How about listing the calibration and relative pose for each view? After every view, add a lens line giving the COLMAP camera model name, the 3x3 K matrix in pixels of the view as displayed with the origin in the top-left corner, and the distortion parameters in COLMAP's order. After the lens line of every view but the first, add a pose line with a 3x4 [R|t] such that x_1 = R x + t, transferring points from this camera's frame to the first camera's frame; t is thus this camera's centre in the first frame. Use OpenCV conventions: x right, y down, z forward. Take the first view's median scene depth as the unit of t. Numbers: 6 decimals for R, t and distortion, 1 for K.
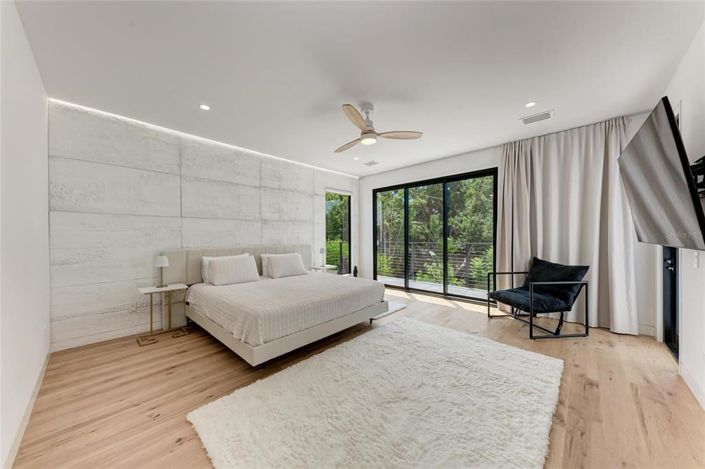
lens RADIAL K [[243.2, 0, 353.2], [0, 243.2, 234.8], [0, 0, 1]] dist [0.008599, -0.000825]
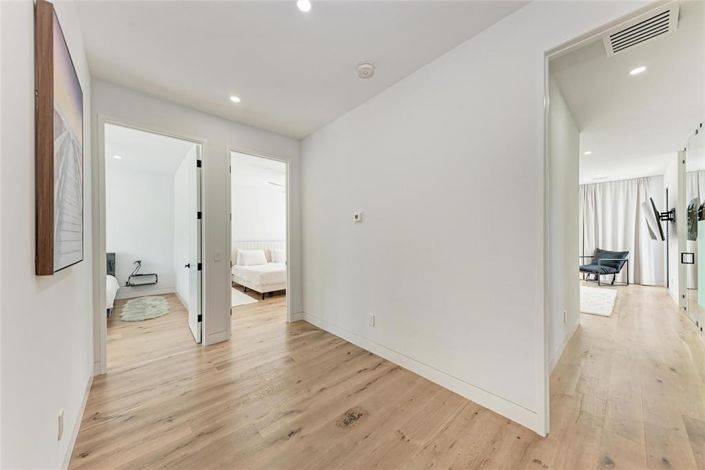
lens RADIAL K [[243.2, 0, 352.4], [0, 243.2, 236.4], [0, 0, 1]] dist [0.008599, -0.000825]
pose [[0.996602, -0.009960, -0.081758, -1.038580], [0.010603, 0.999916, 0.007430, -0.036080], [0.081678, -0.008272, 0.996624, -1.094027]]
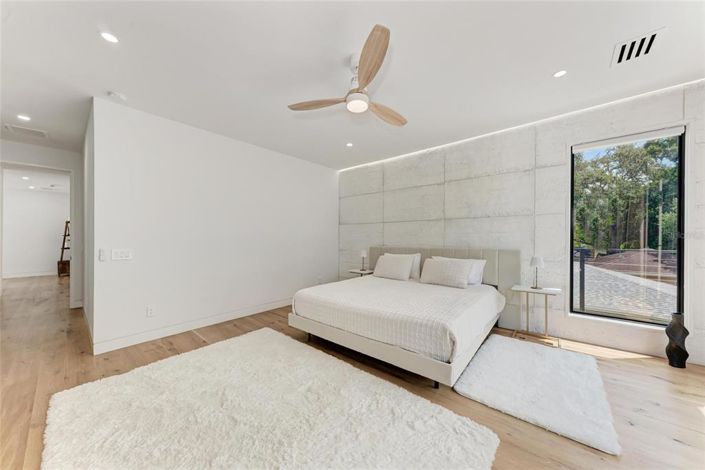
lens RADIAL K [[243.2, 0, 347.3], [0, 243.2, 233.3], [0, 0, 1]] dist [0.008599, -0.000825]
pose [[0.041753, -0.007086, -0.999103, 0.620910], [0.008514, 0.999941, -0.006736, -0.005692], [0.999092, -0.008225, 0.041811, 0.737700]]
